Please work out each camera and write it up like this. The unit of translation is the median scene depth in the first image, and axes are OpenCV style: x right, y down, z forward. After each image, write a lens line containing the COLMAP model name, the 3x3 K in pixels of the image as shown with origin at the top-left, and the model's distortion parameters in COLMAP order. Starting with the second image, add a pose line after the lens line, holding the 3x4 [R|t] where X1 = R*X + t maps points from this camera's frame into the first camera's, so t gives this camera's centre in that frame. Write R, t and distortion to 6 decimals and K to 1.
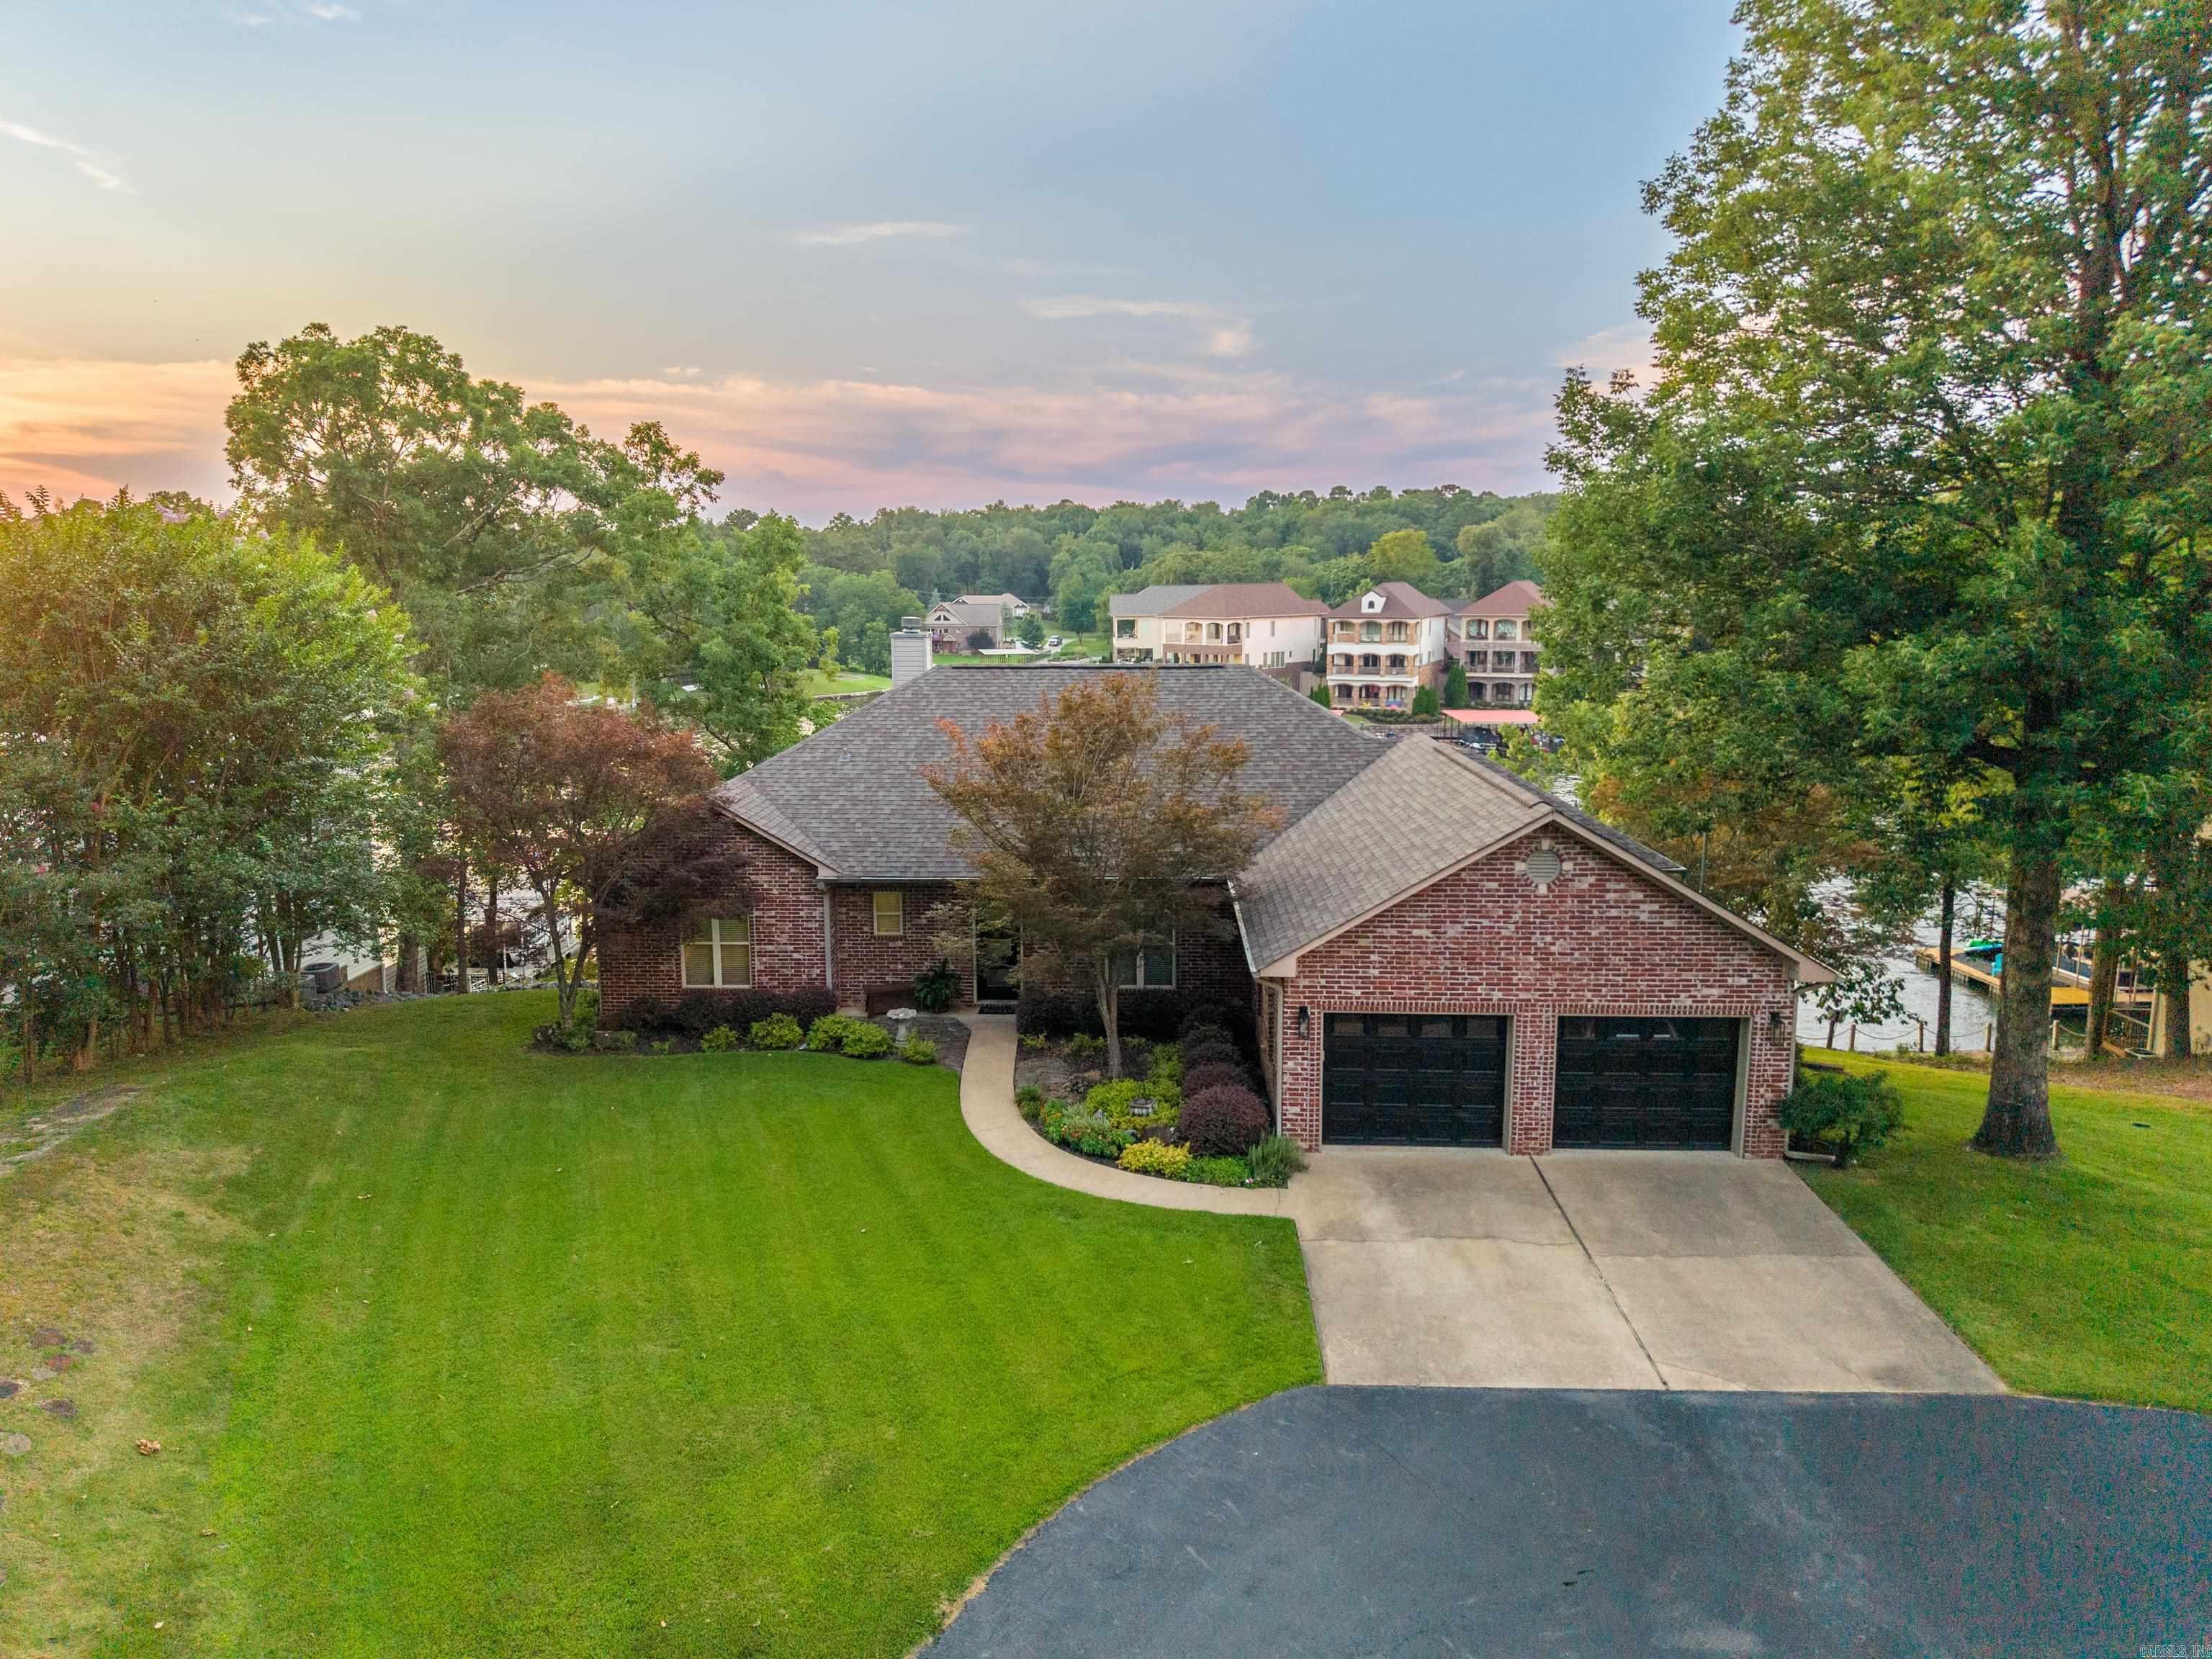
lens RADIAL K [[1525.2, 0, 1106.0], [0, 1525.2, 829.5], [0, 0, 1]] dist [0.002524, 0.000062]
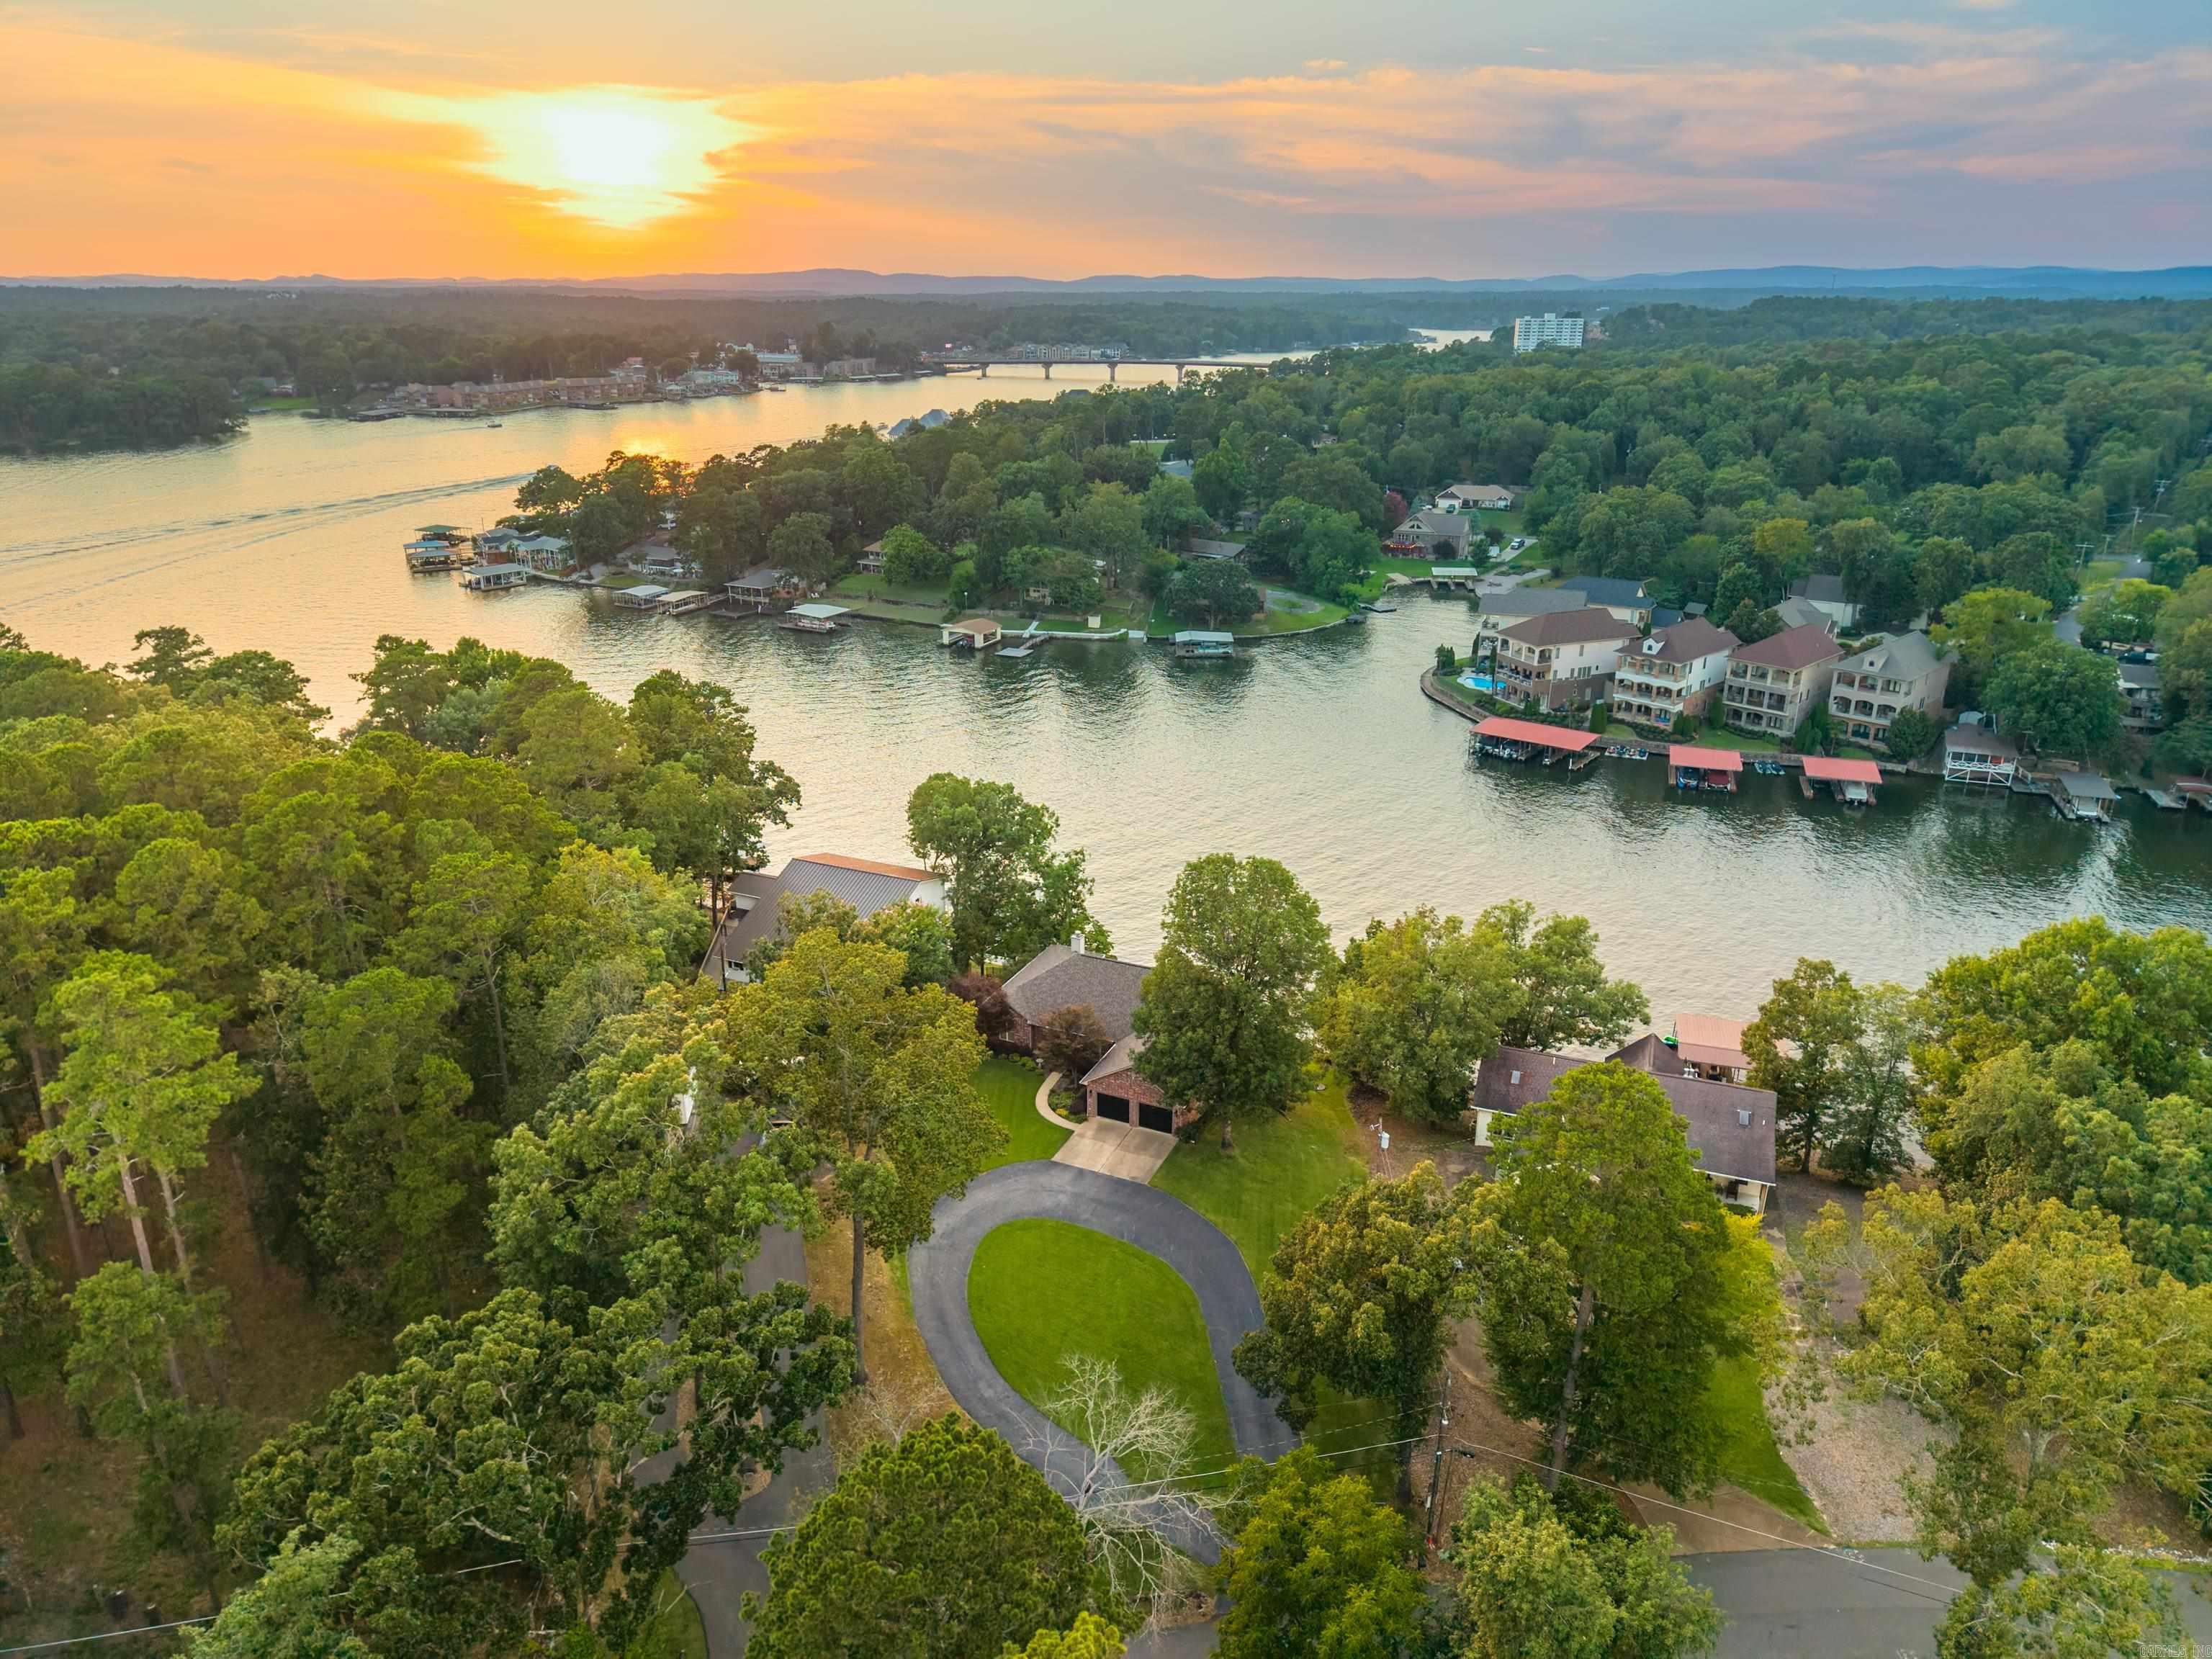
lens RADIAL K [[1495.2, 0, 1106.0], [0, 1495.2, 829.5], [0, 0, 1]] dist [-0.004850, -0.003199]
pose [[0.929364, 0.133124, -0.344326, 0.202248], [-0.075902, 0.981696, 0.174678, -0.182706], [0.361277, -0.136204, 0.922457, -0.390742]]
